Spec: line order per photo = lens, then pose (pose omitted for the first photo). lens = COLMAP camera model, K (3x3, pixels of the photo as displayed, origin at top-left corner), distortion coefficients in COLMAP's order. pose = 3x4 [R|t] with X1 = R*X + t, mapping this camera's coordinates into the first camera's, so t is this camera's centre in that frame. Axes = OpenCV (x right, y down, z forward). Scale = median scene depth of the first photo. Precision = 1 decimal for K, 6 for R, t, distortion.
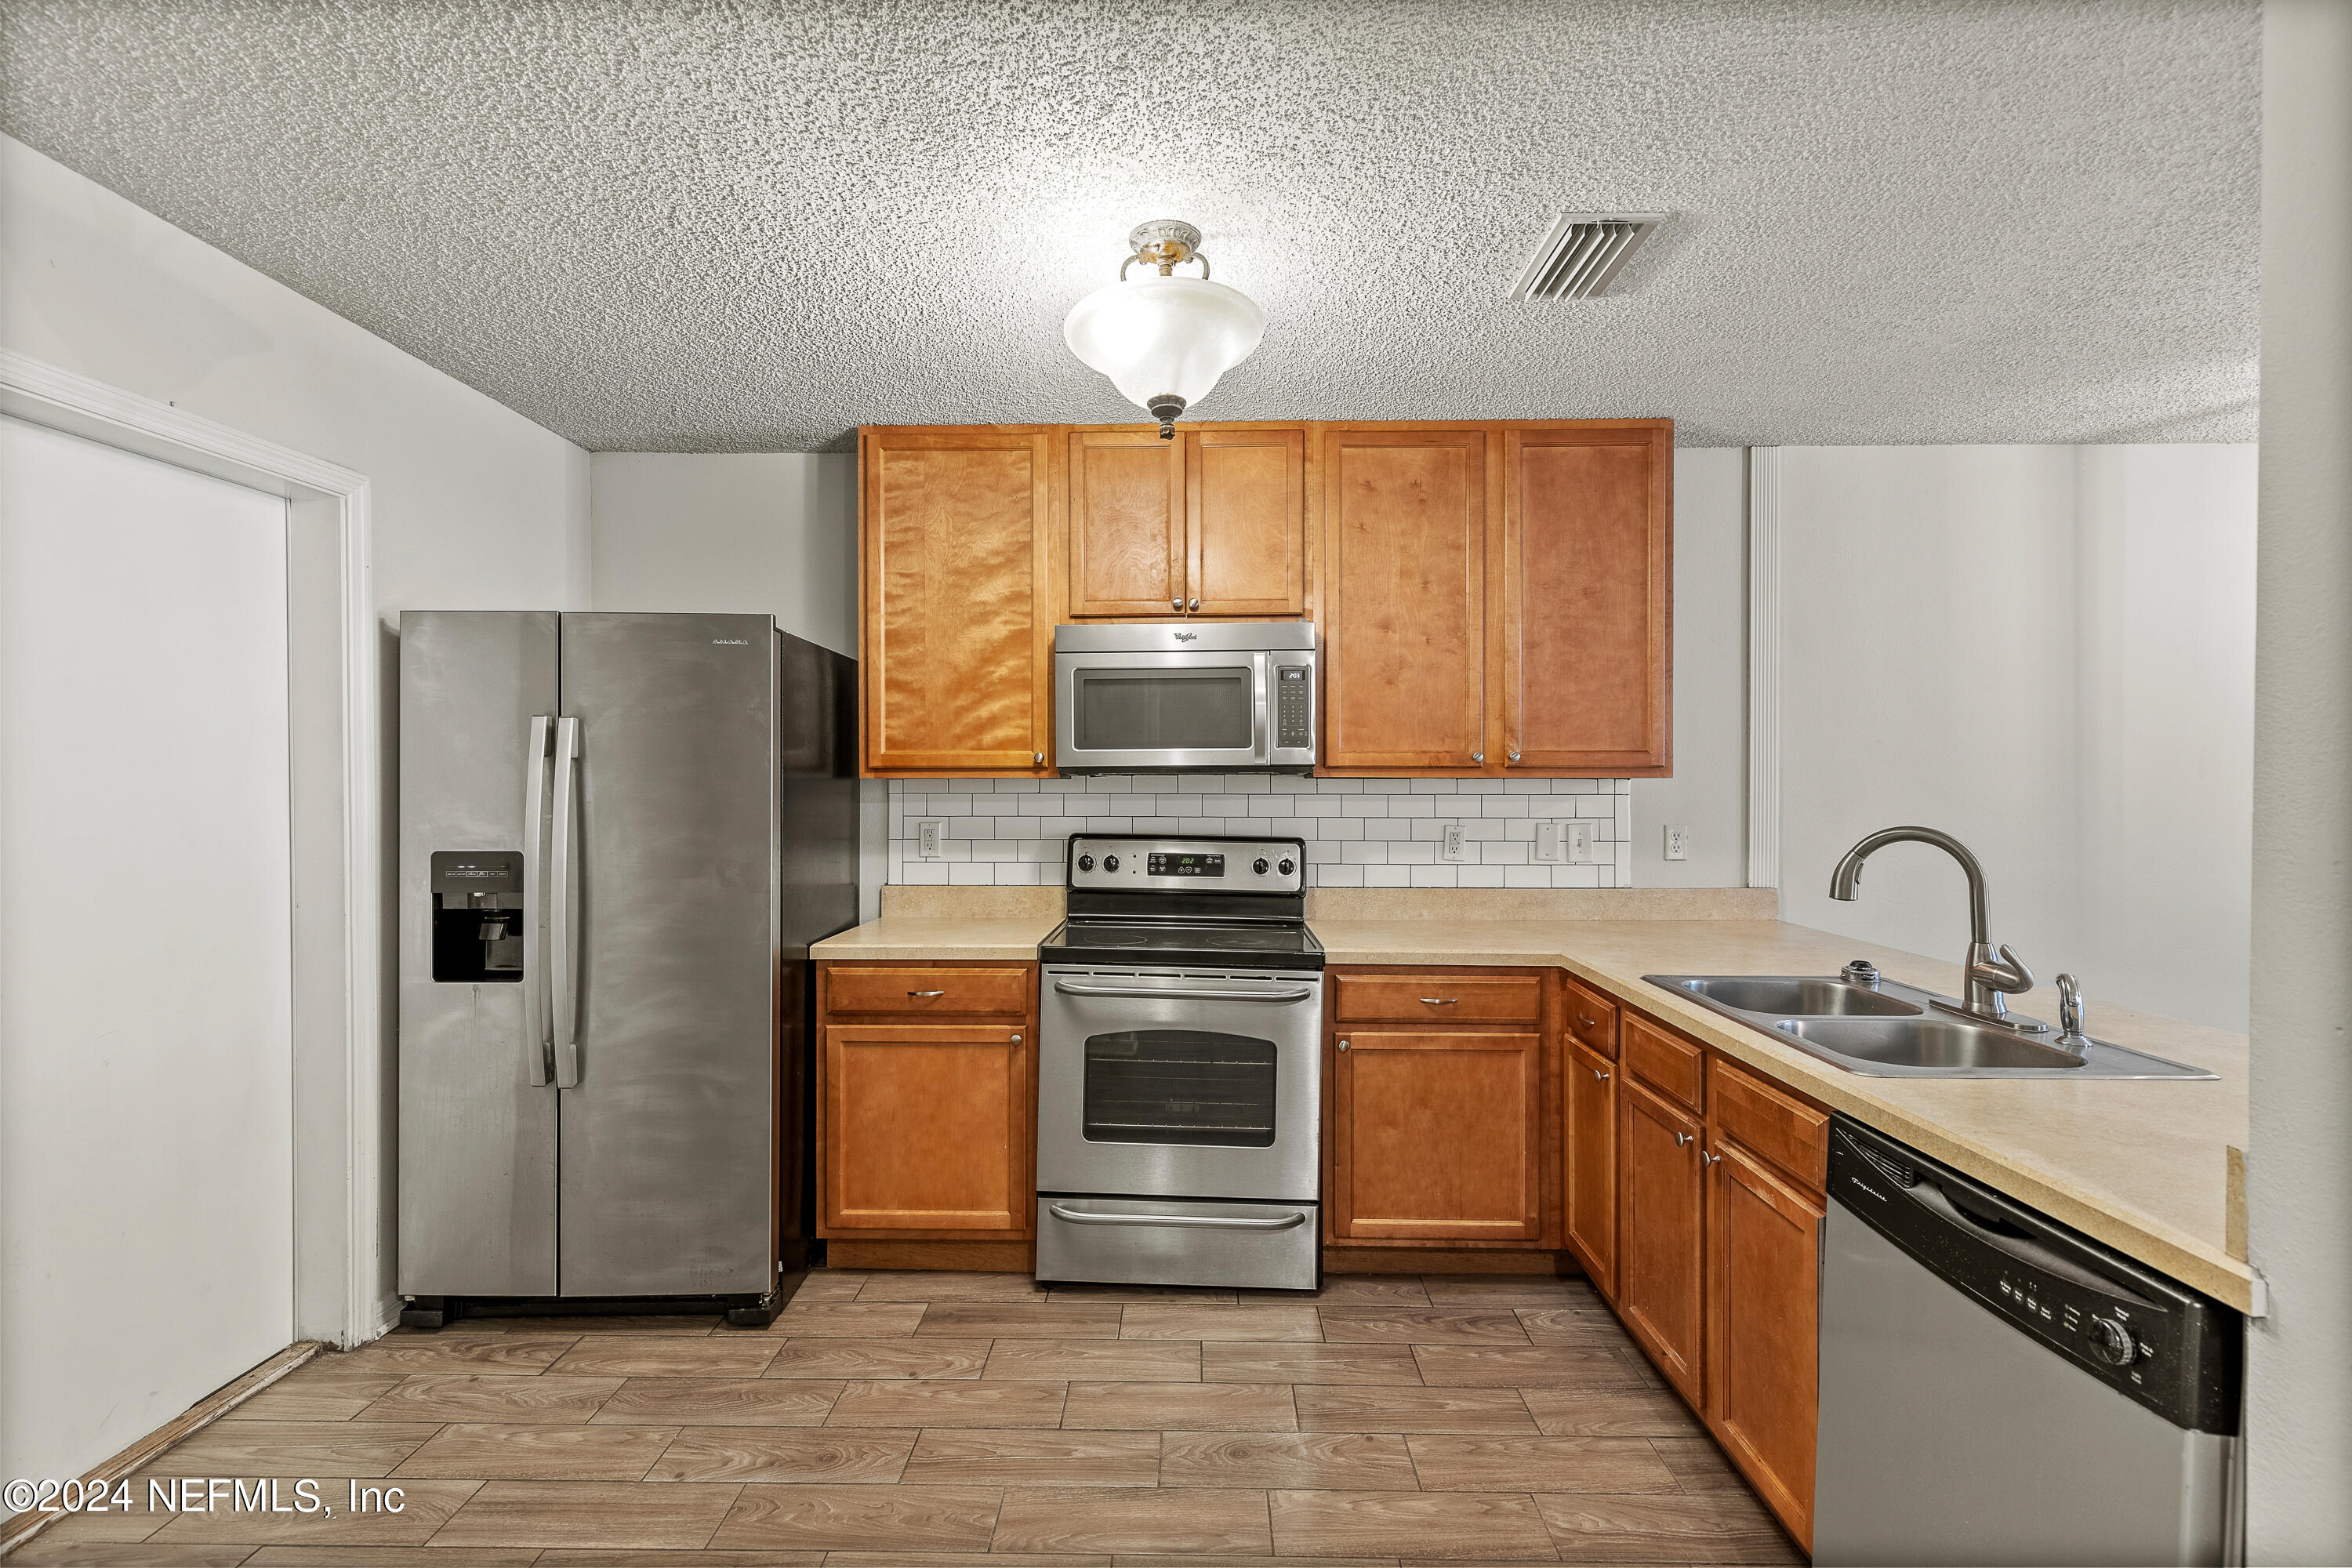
lens RADIAL K [[1062.4, 0, 1177.6], [0, 1062.4, 780.7], [0, 0, 1]] dist [0.010535, -0.002657]
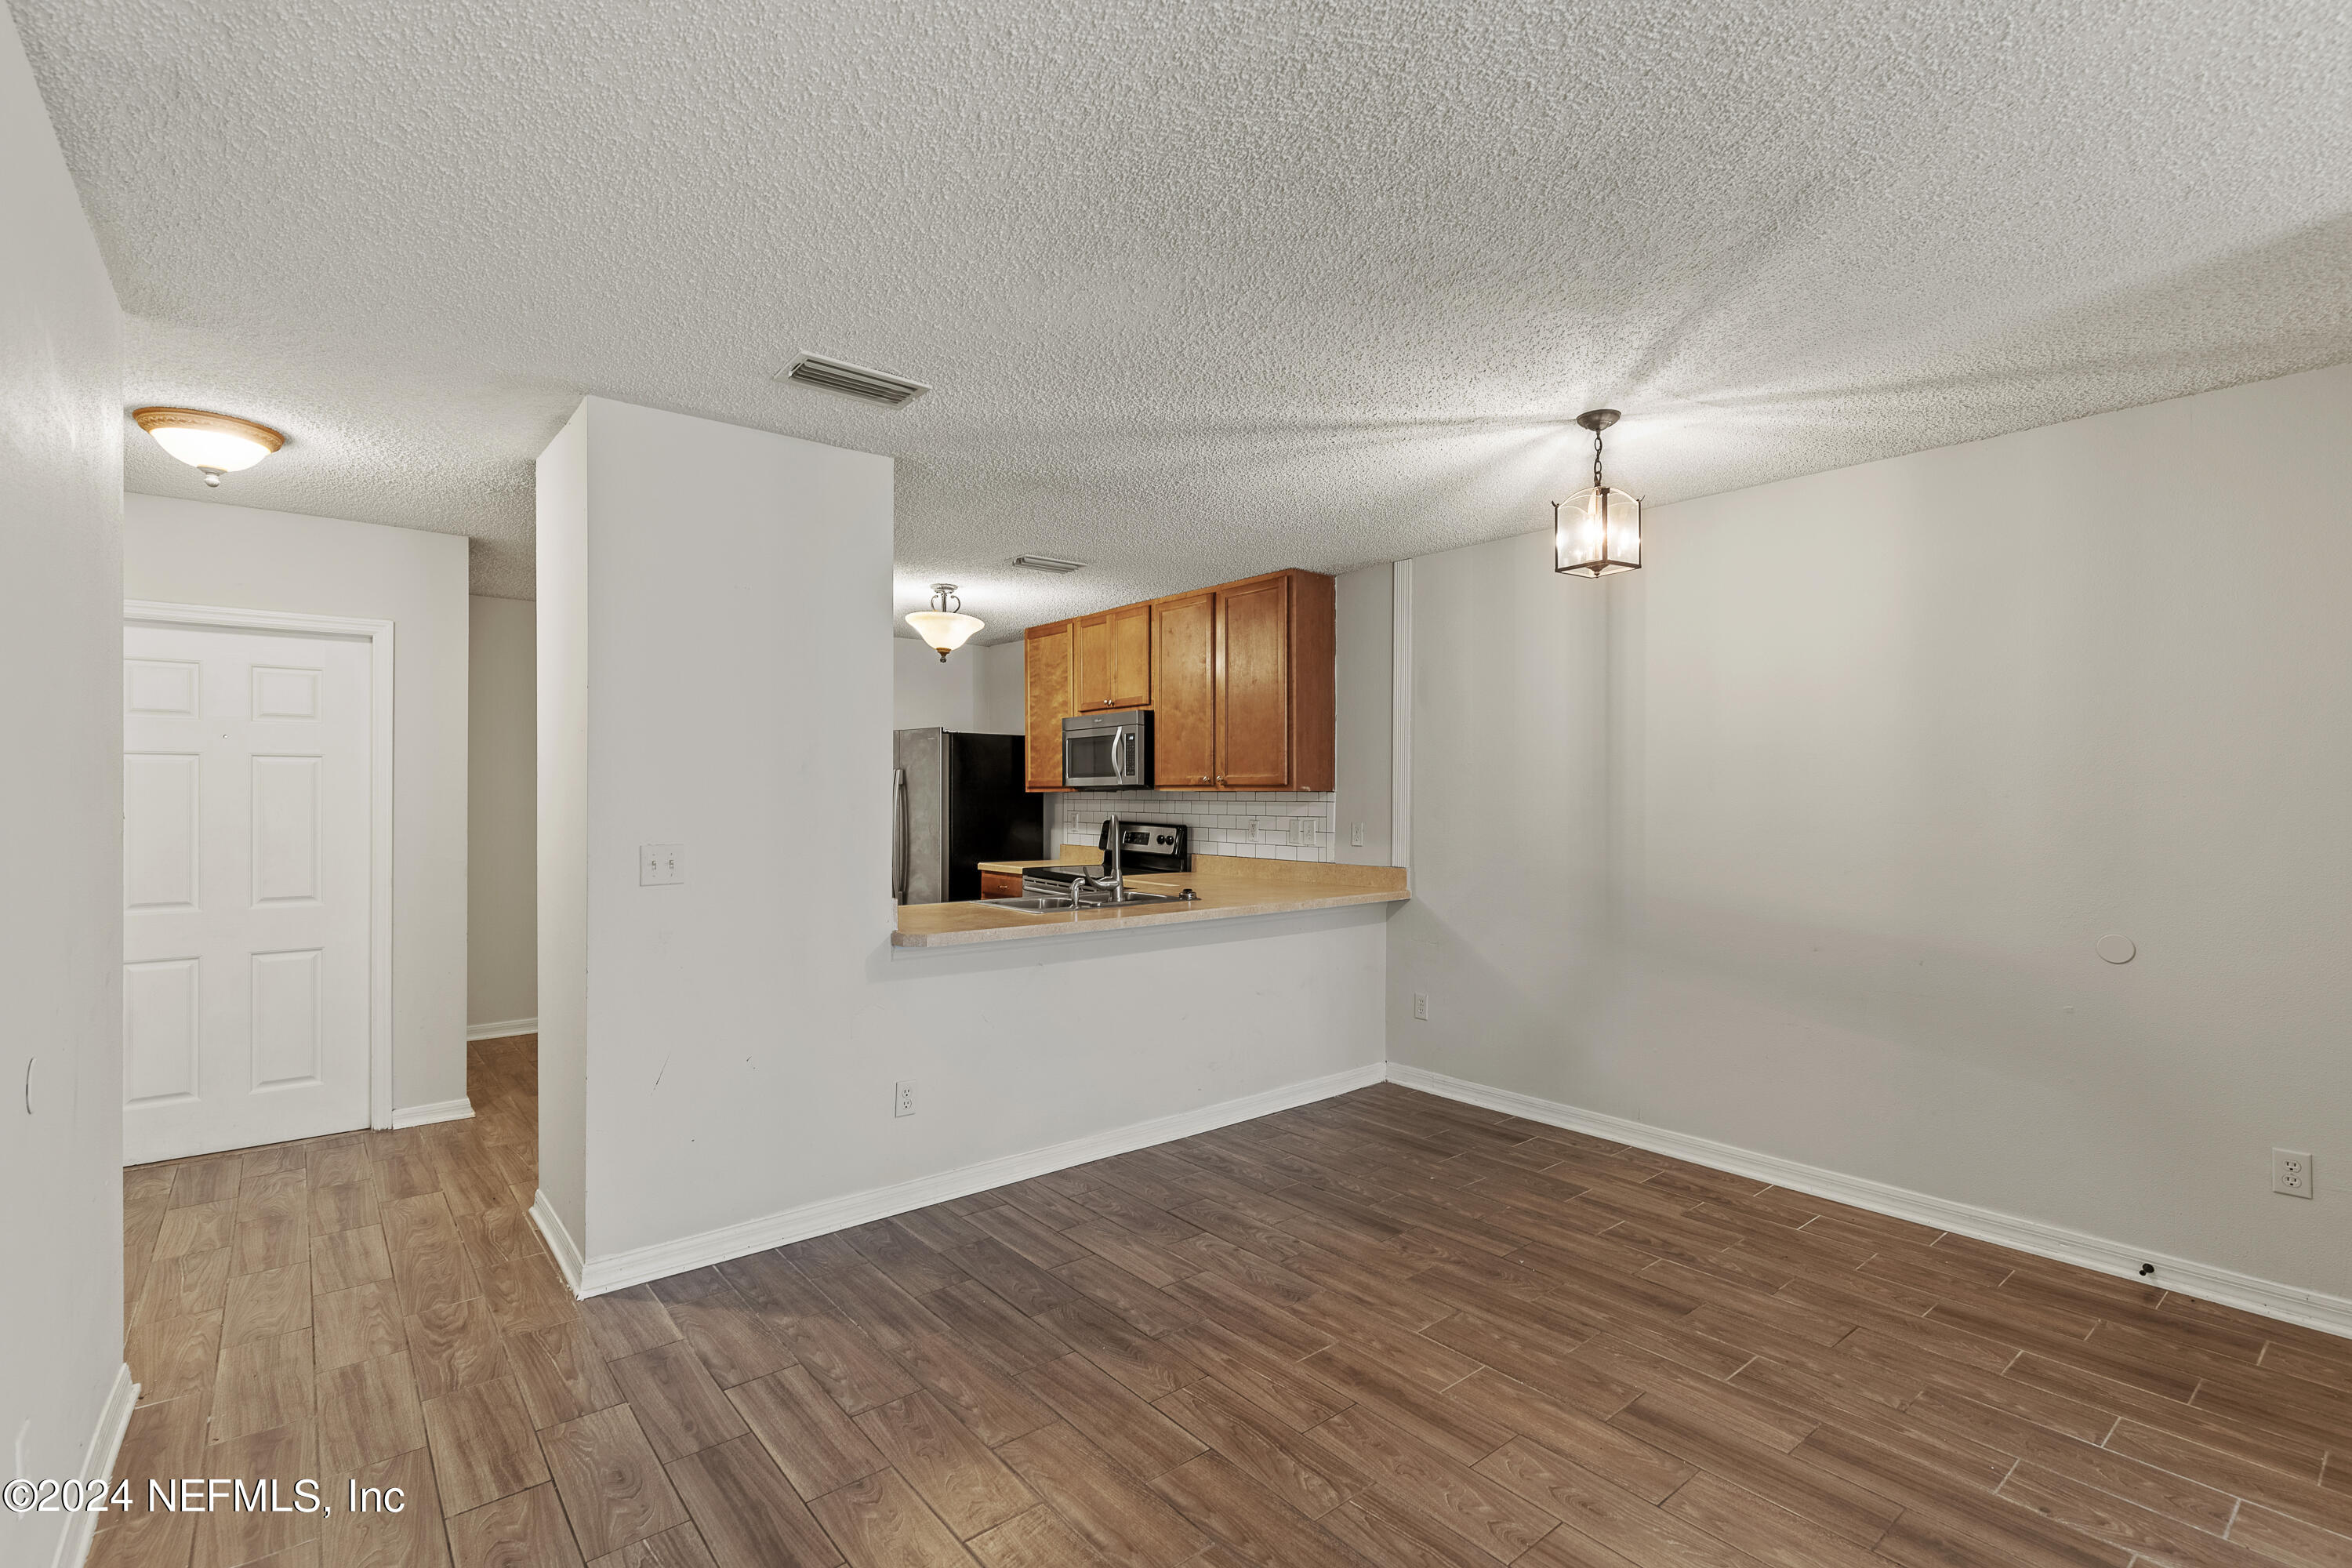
lens RADIAL K [[1062.4, 0, 1177.0], [0, 1062.4, 792.2], [0, 0, 1]] dist [0.010535, -0.002657]
pose [[0.654311, -0.001199, -0.756224, 1.608419], [-0.000070, 0.999999, -0.001646, 0.001537], [0.756225, 0.001130, 0.654310, -0.189237]]
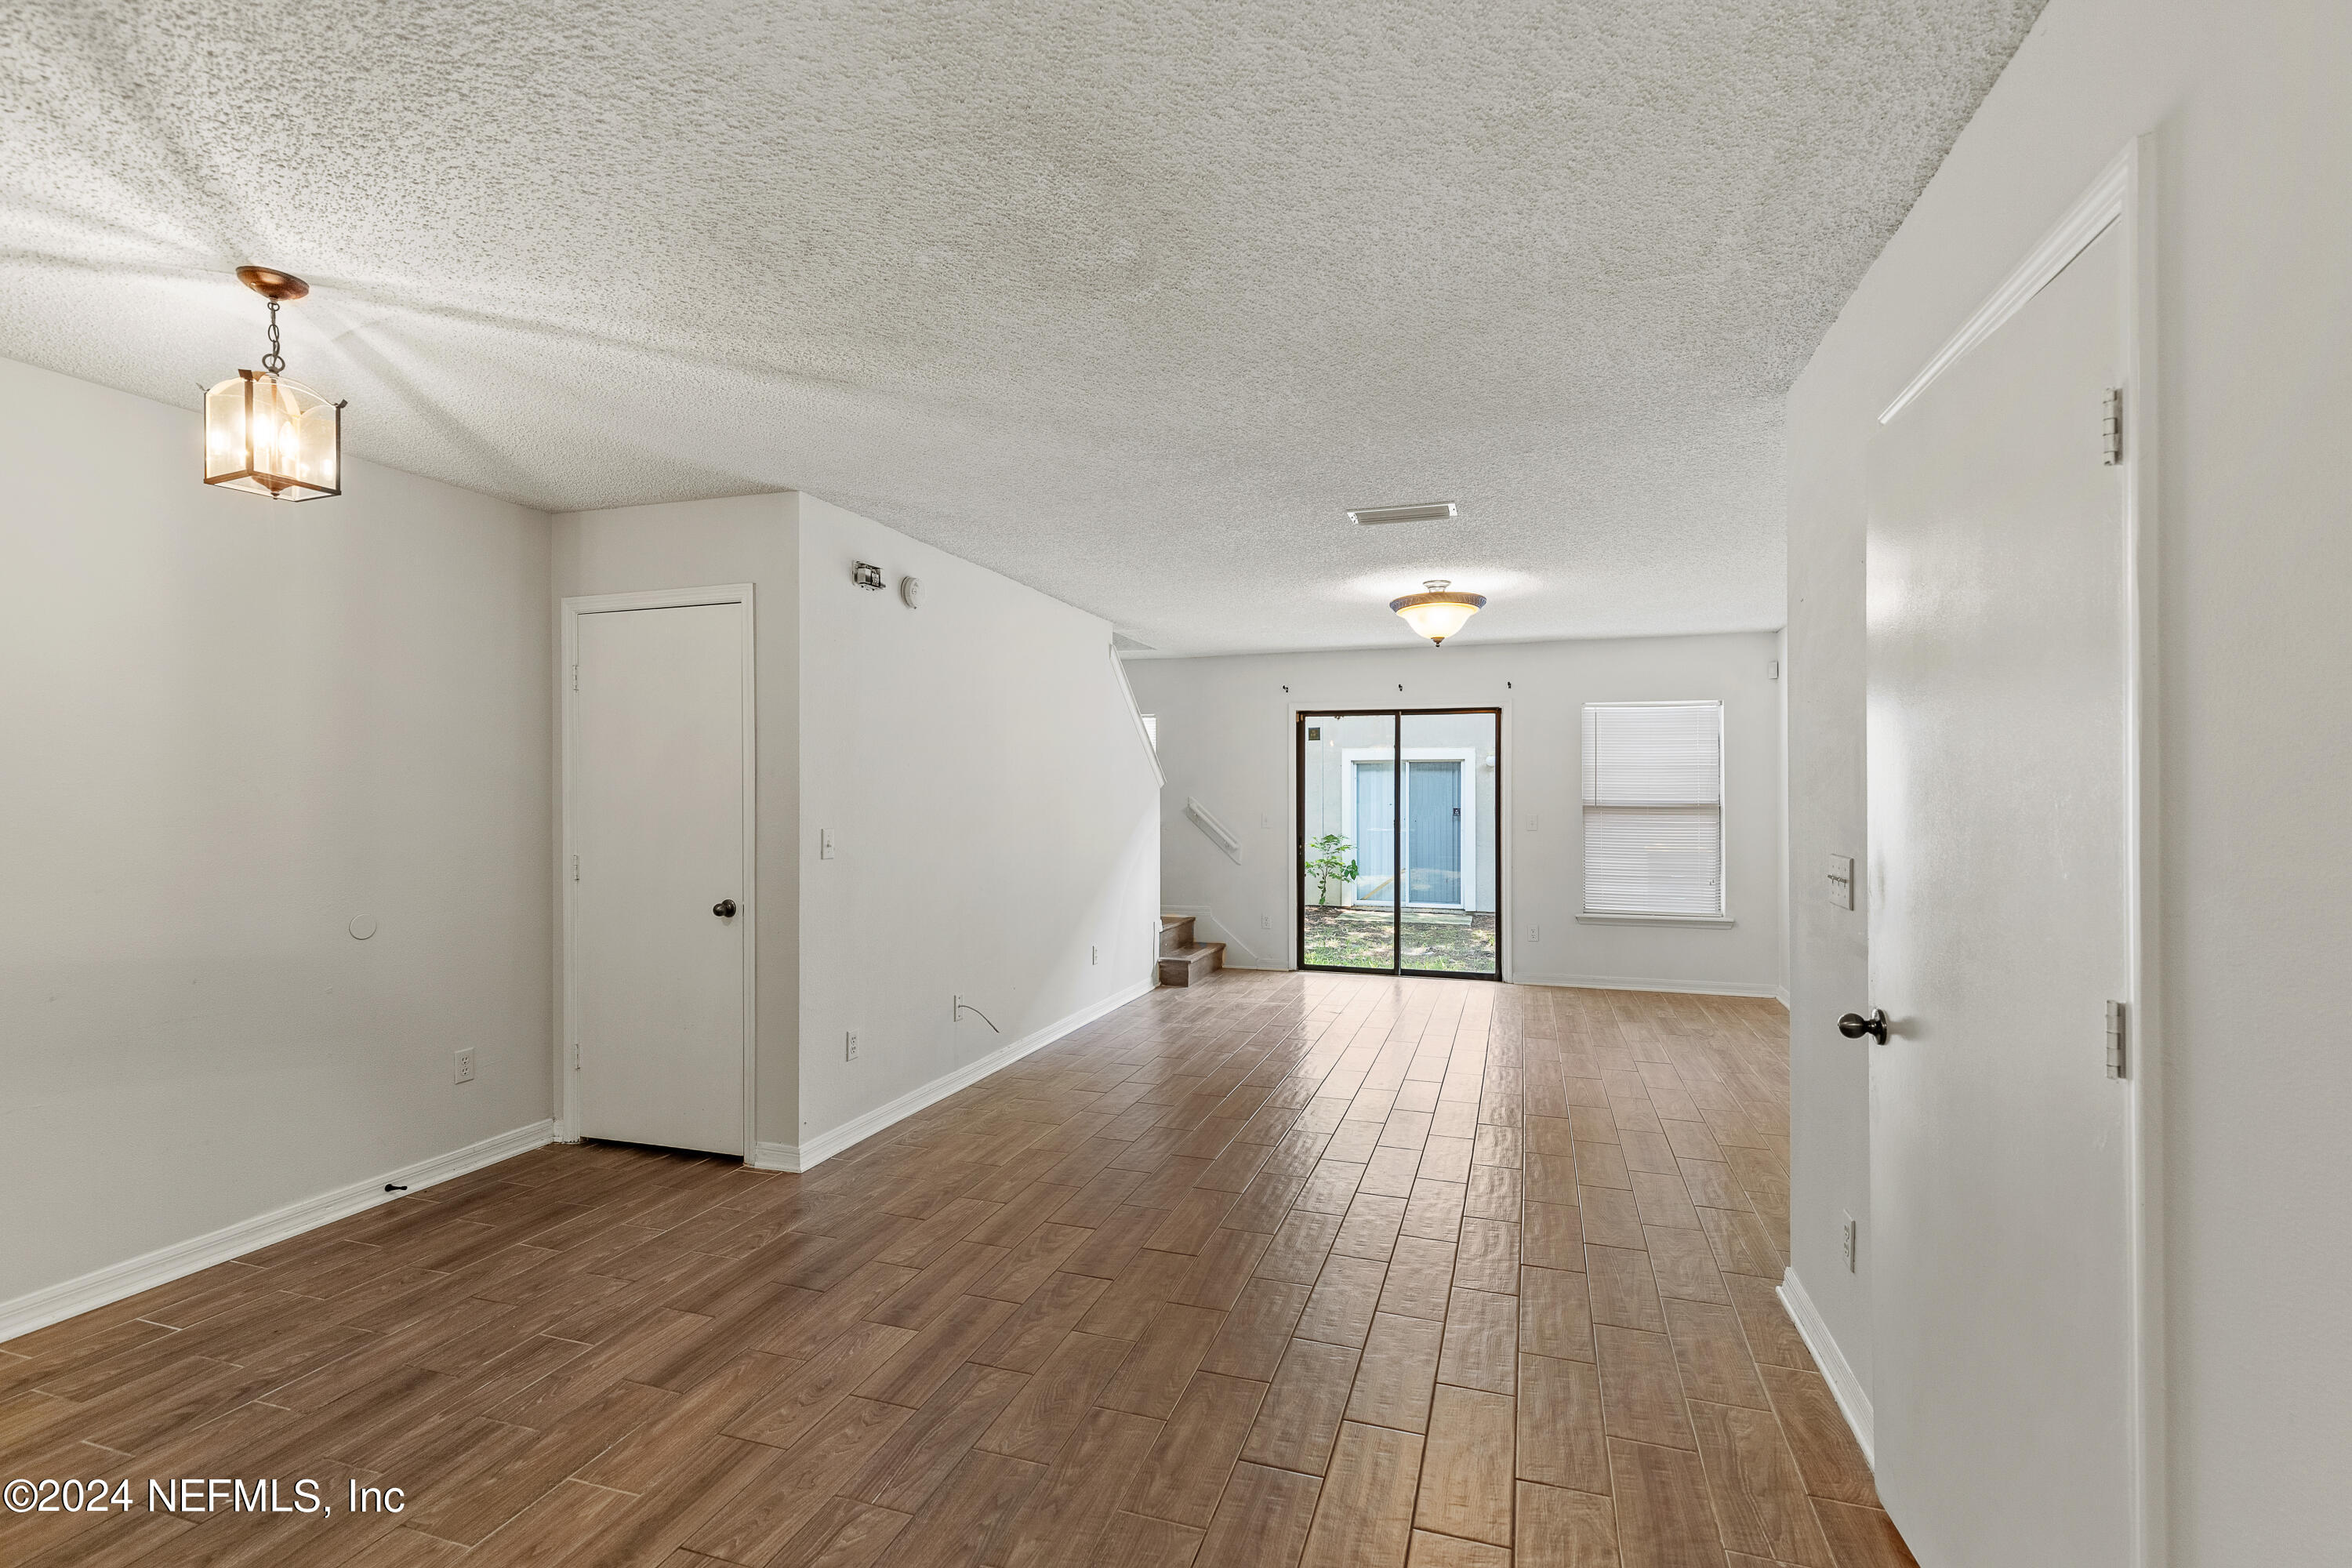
lens RADIAL K [[1062.4, 0, 1172.1], [0, 1062.4, 788.5], [0, 0, 1]] dist [0.010535, -0.002657]
pose [[0.293145, 0.000623, 0.956068, 0.598901], [0.001864, 0.999998, -0.001223, 0.000277], [-0.956066, 0.002141, 0.293143, -0.044969]]
